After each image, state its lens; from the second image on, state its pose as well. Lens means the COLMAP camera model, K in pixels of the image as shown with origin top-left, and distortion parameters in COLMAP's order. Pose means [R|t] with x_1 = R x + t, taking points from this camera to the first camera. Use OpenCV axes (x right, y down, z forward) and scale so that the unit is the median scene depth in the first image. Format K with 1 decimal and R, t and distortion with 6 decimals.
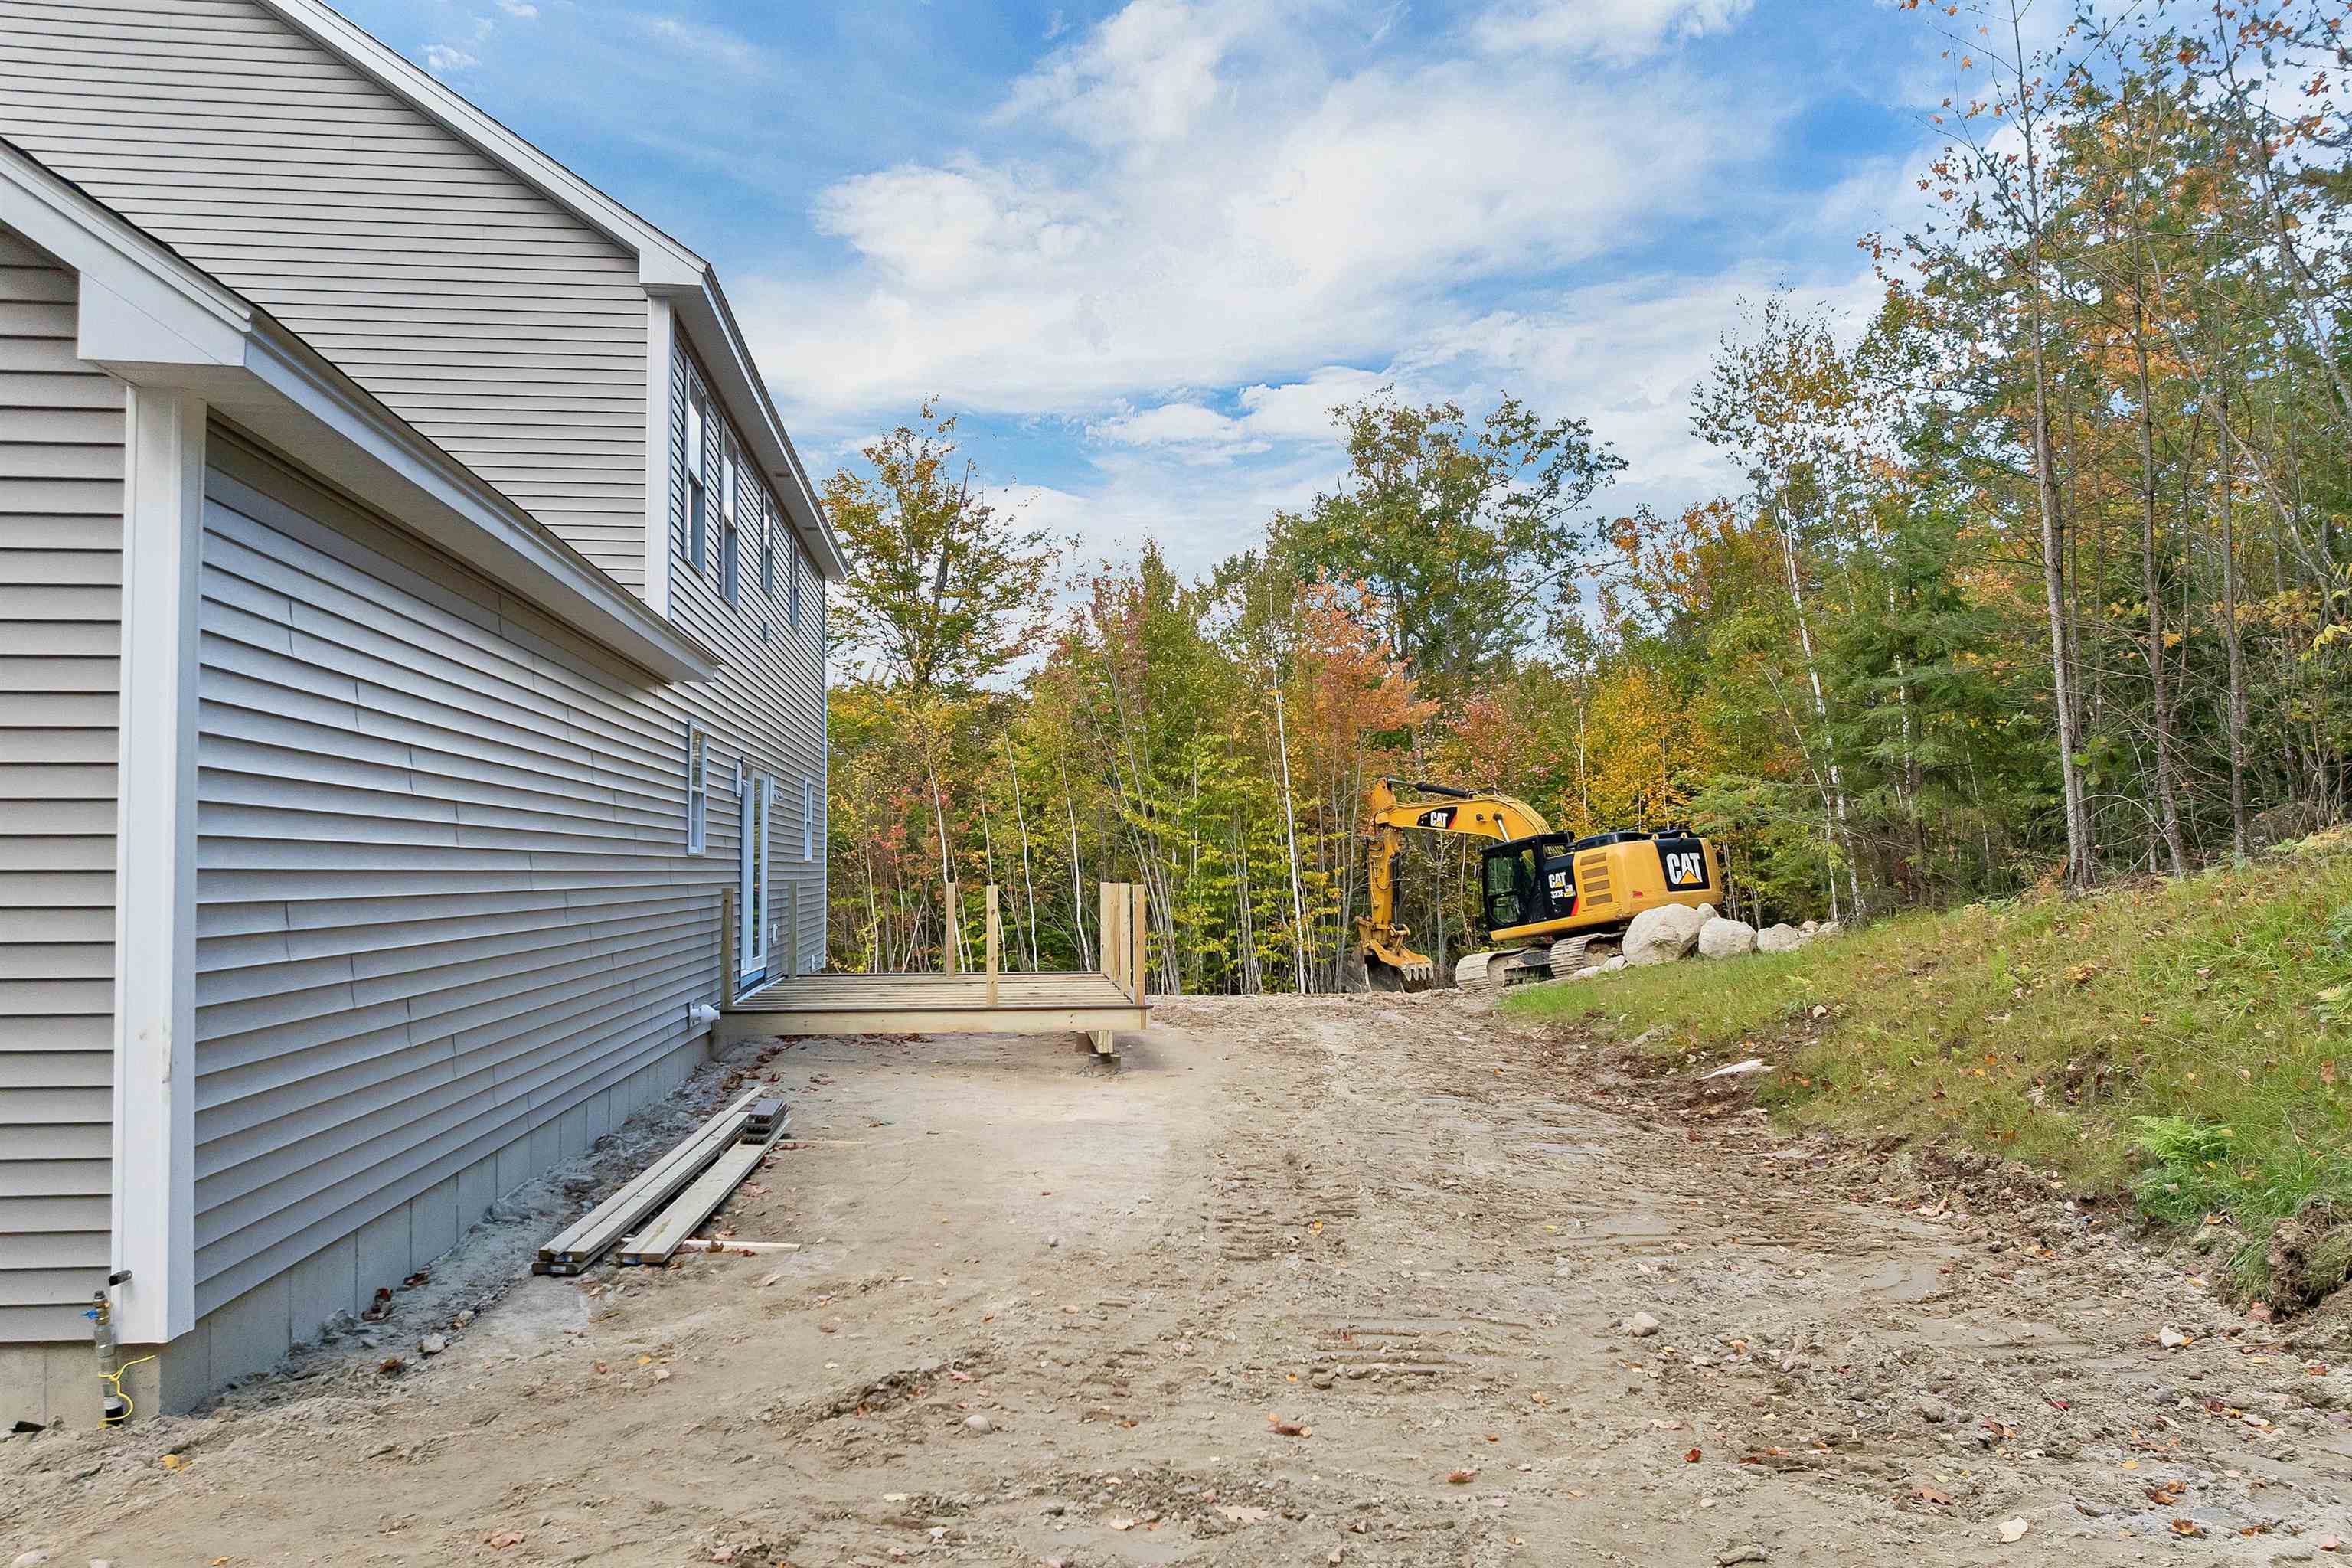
lens RADIAL K [[1729.5, 0, 1244.1], [0, 1729.5, 811.5], [0, 0, 1]] dist [-0.023968, 0.001941]
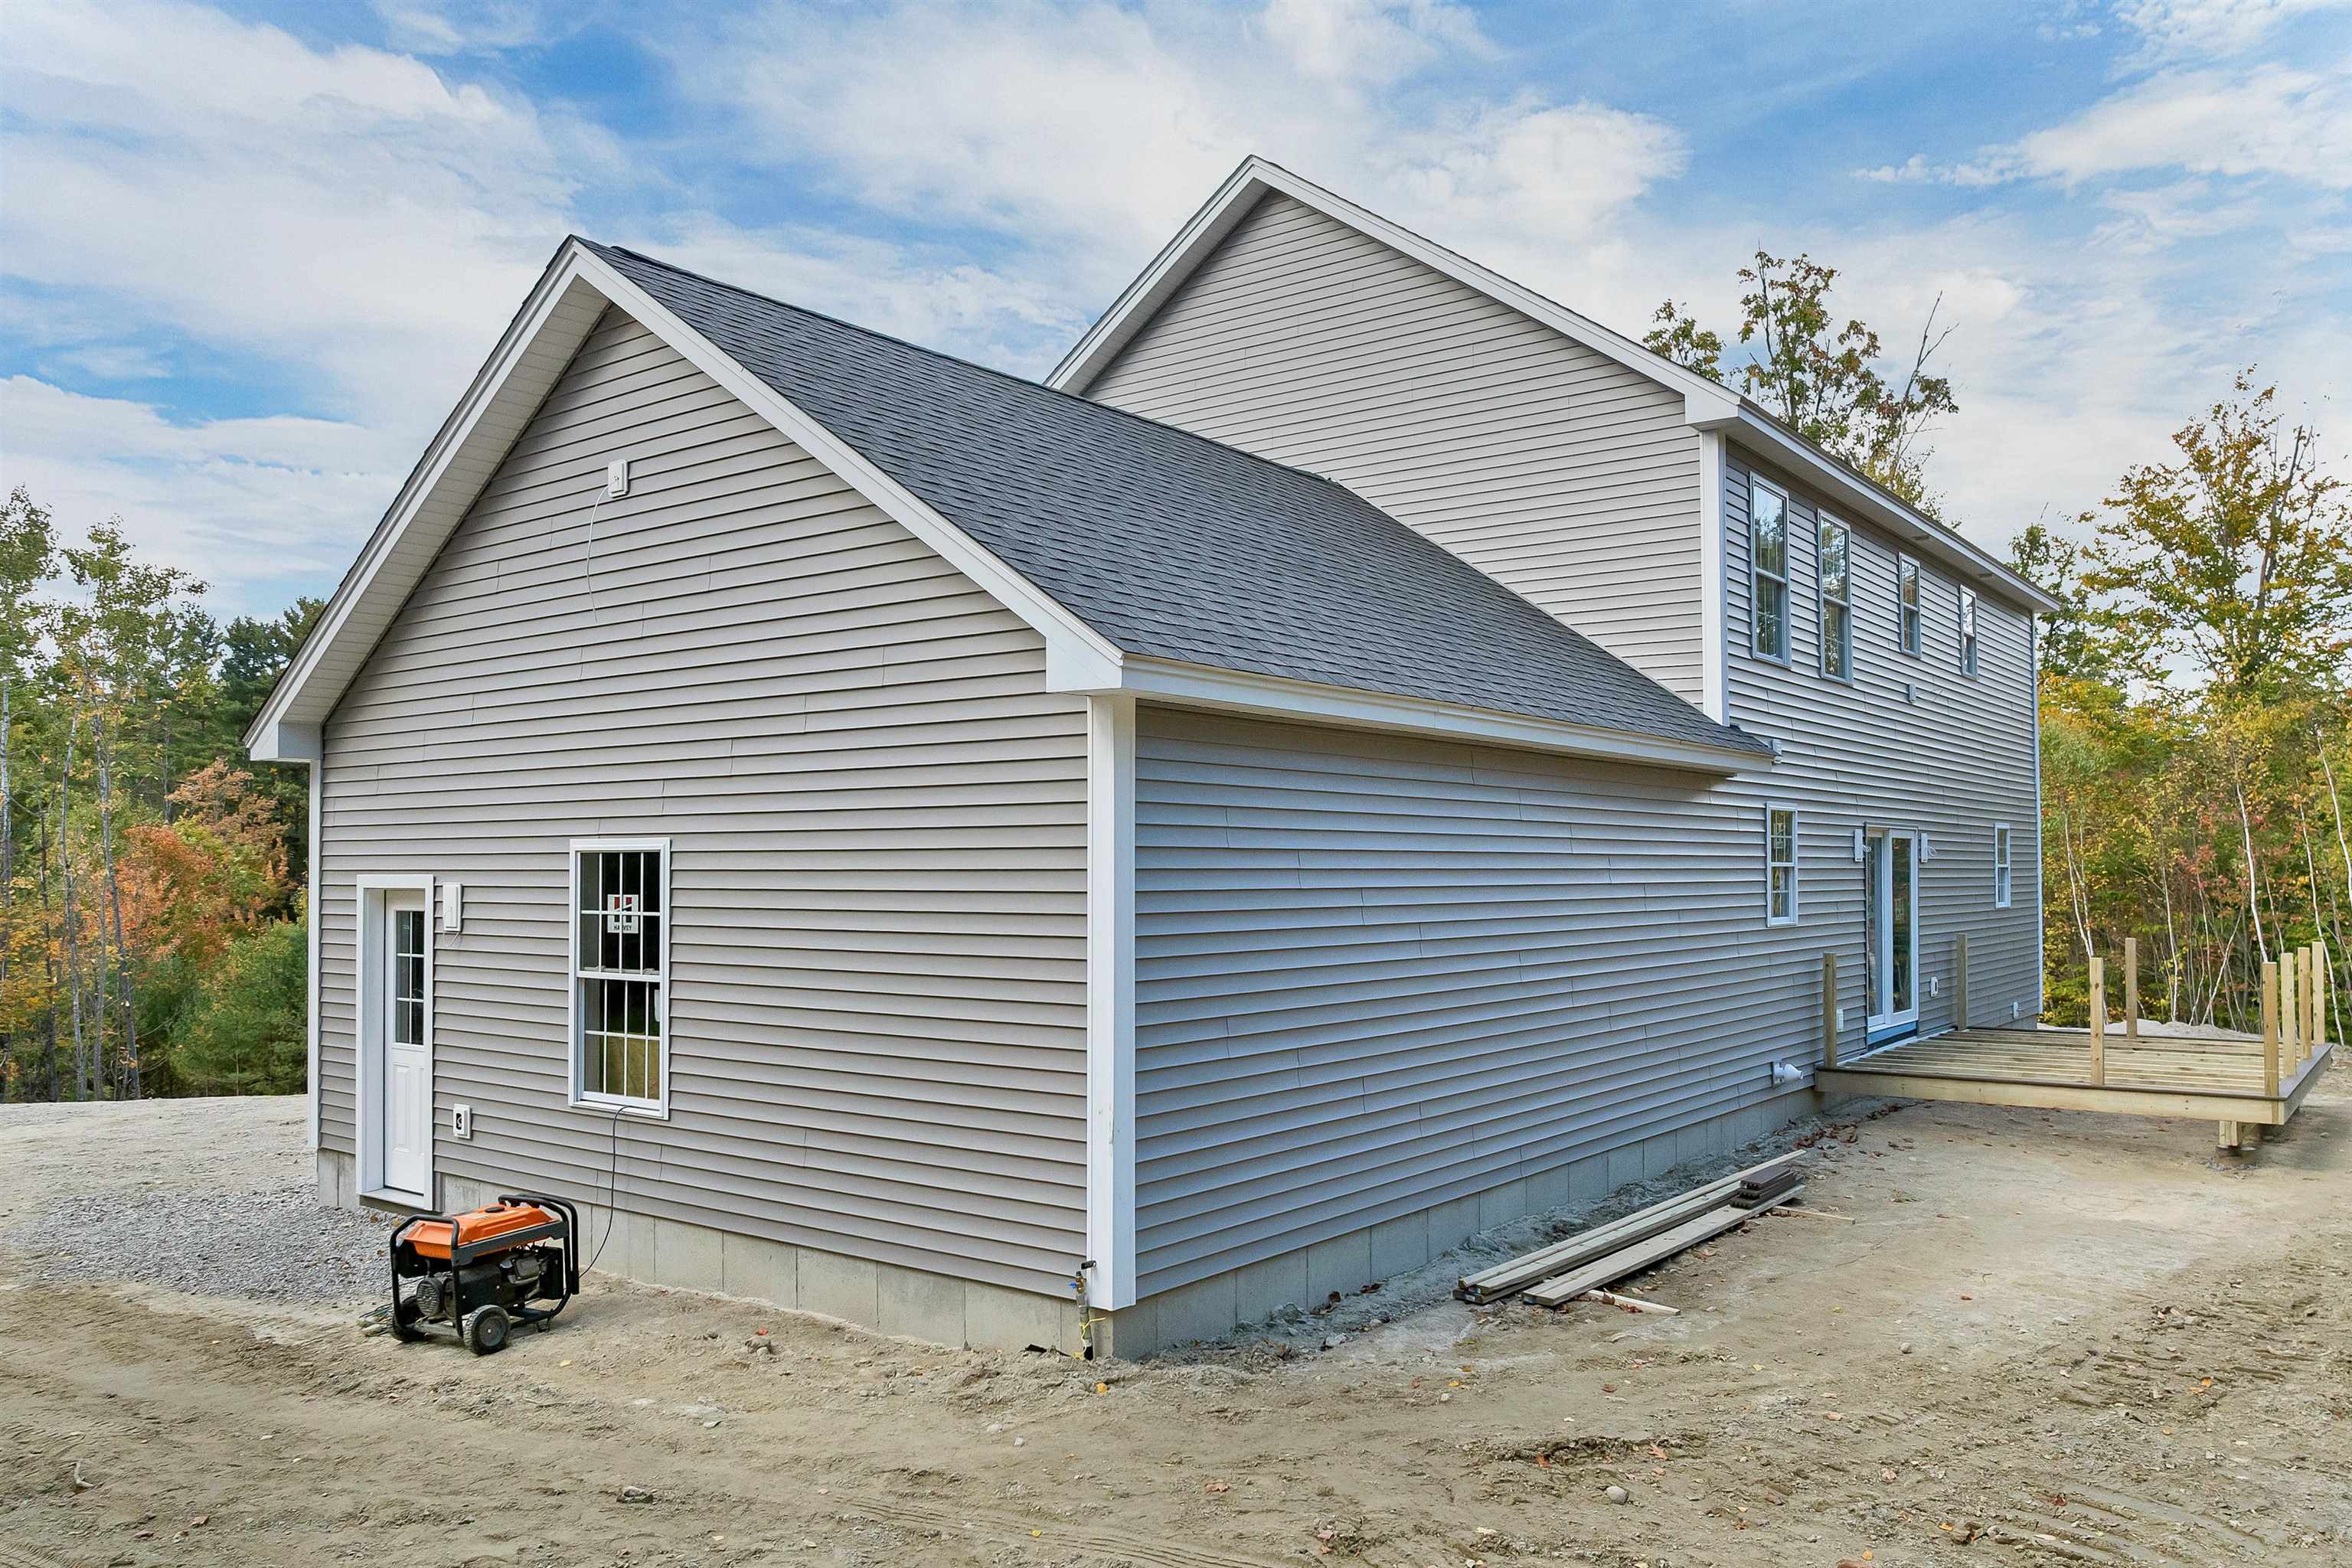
lens RADIAL K [[1720.8, 0, 1231.5], [0, 1720.8, 814.4], [0, 0, 1]] dist [-0.031686, -0.000508]
pose [[0.715486, -0.021844, -0.698286, 0.433357], [0.022588, 0.999712, -0.008128, -0.099716], [0.698262, -0.009958, 0.715773, -0.029916]]
